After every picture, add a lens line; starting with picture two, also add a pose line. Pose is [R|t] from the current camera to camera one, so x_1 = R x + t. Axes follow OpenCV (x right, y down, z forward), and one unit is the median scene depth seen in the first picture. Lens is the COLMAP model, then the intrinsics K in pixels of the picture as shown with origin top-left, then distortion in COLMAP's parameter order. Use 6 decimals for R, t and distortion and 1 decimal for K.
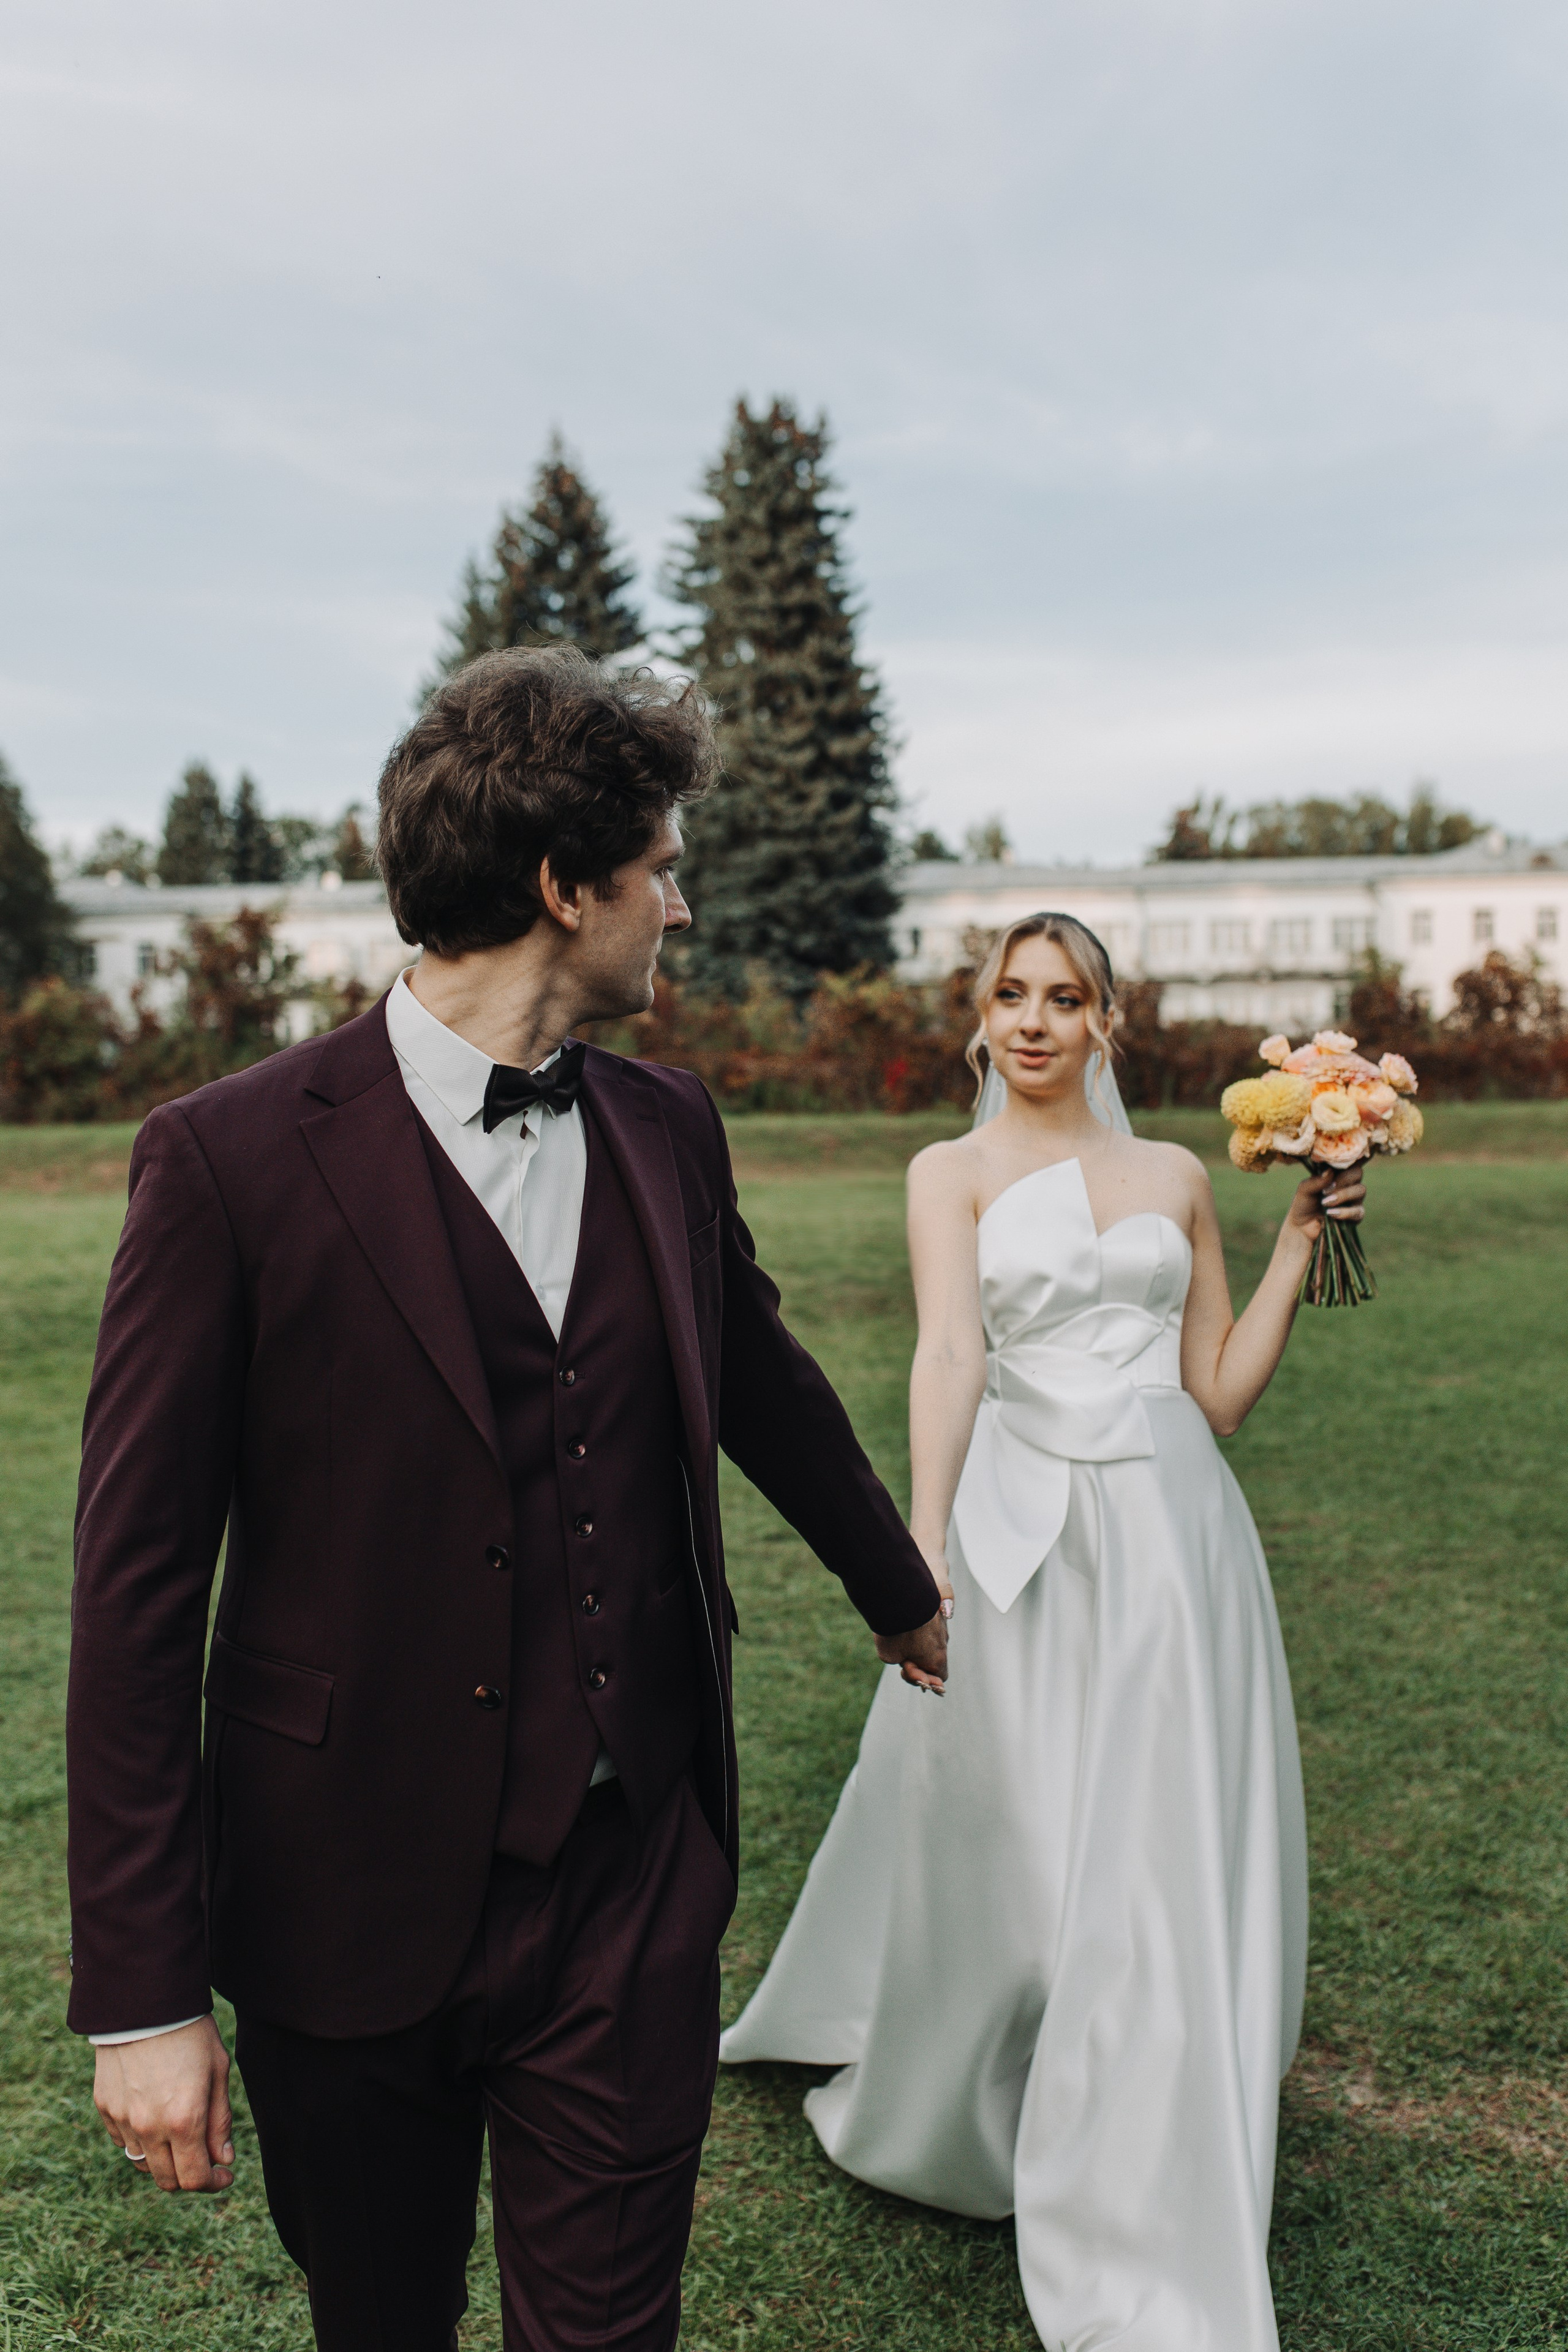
lens RADIAL K [[2325.5, 0, 799.2], [0, 2325.5, 1180.3], [0, 0, 1]] dist [-0.022904, 0.000000]
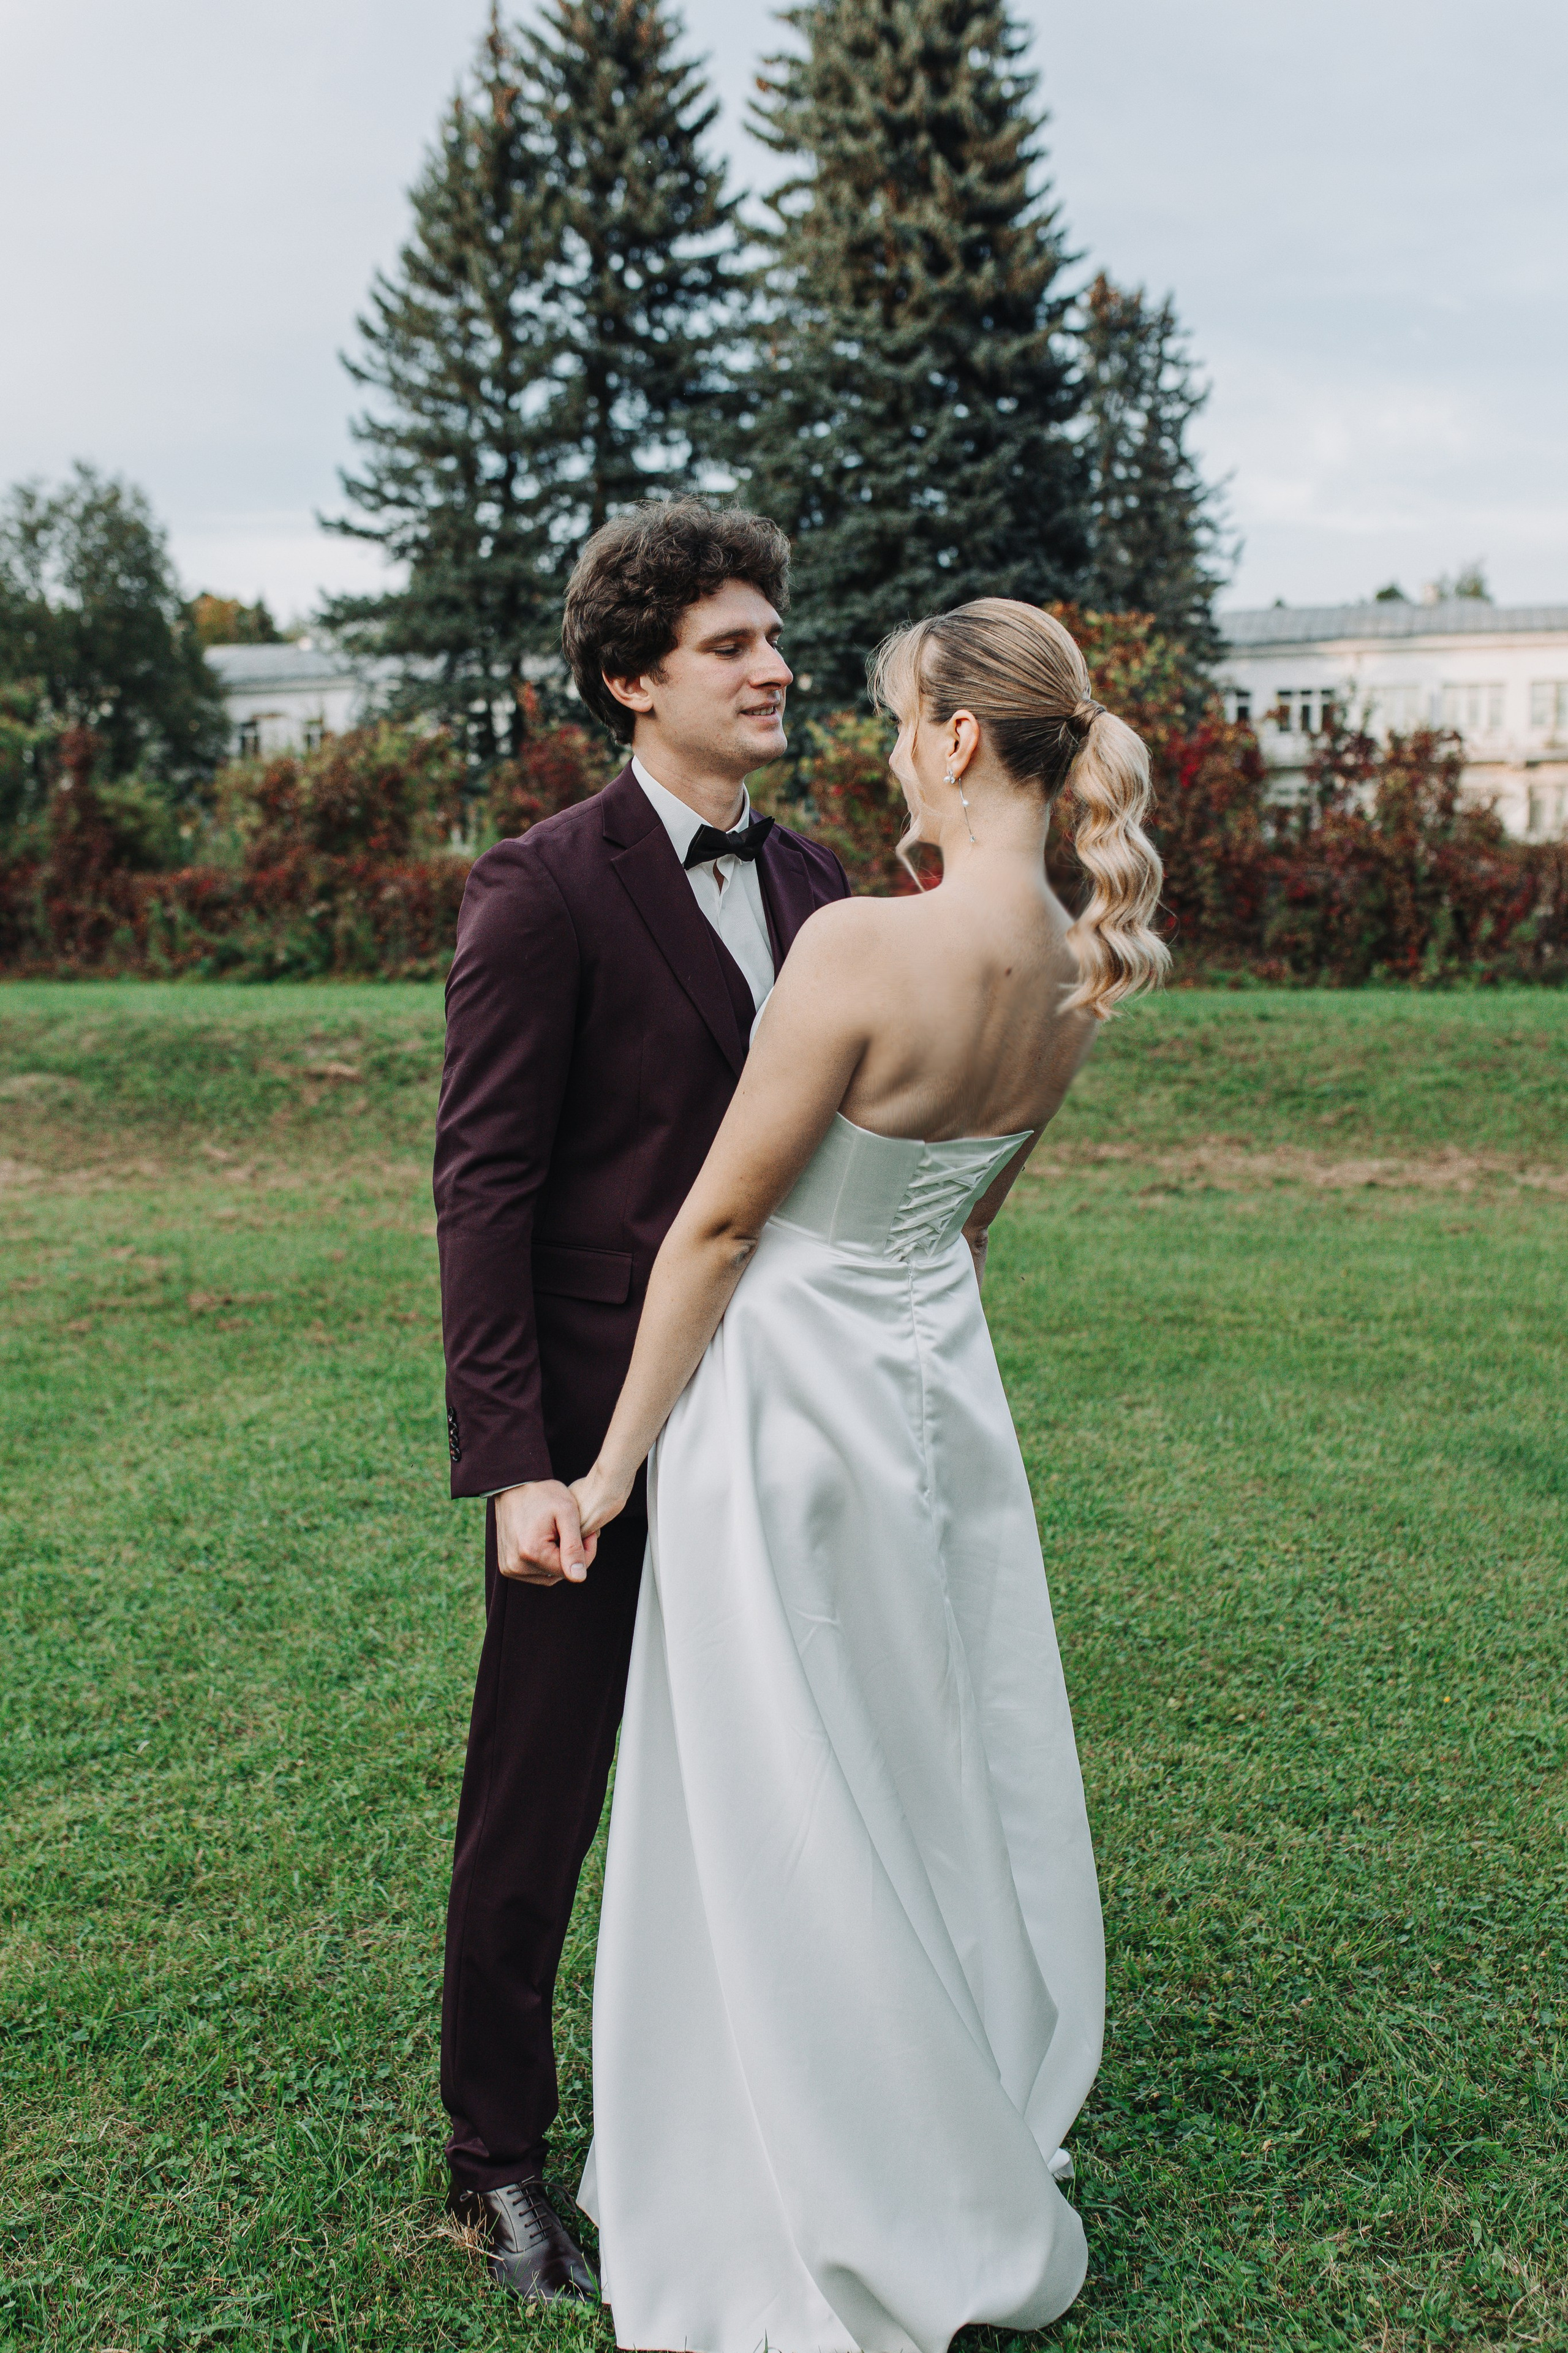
lens RADIAL K [[2385.3, 0, 777.0], [0, 2385.3, 1174.3], [0, 0, 1]] dist [-0.003904, 0.000000]
pose [[0.975767, 0.032487, -0.216386, 0.097908], [-0.015838, 0.996809, 0.078237, -0.018452], [0.218237, -0.072914, 0.973168, 0.337571]]
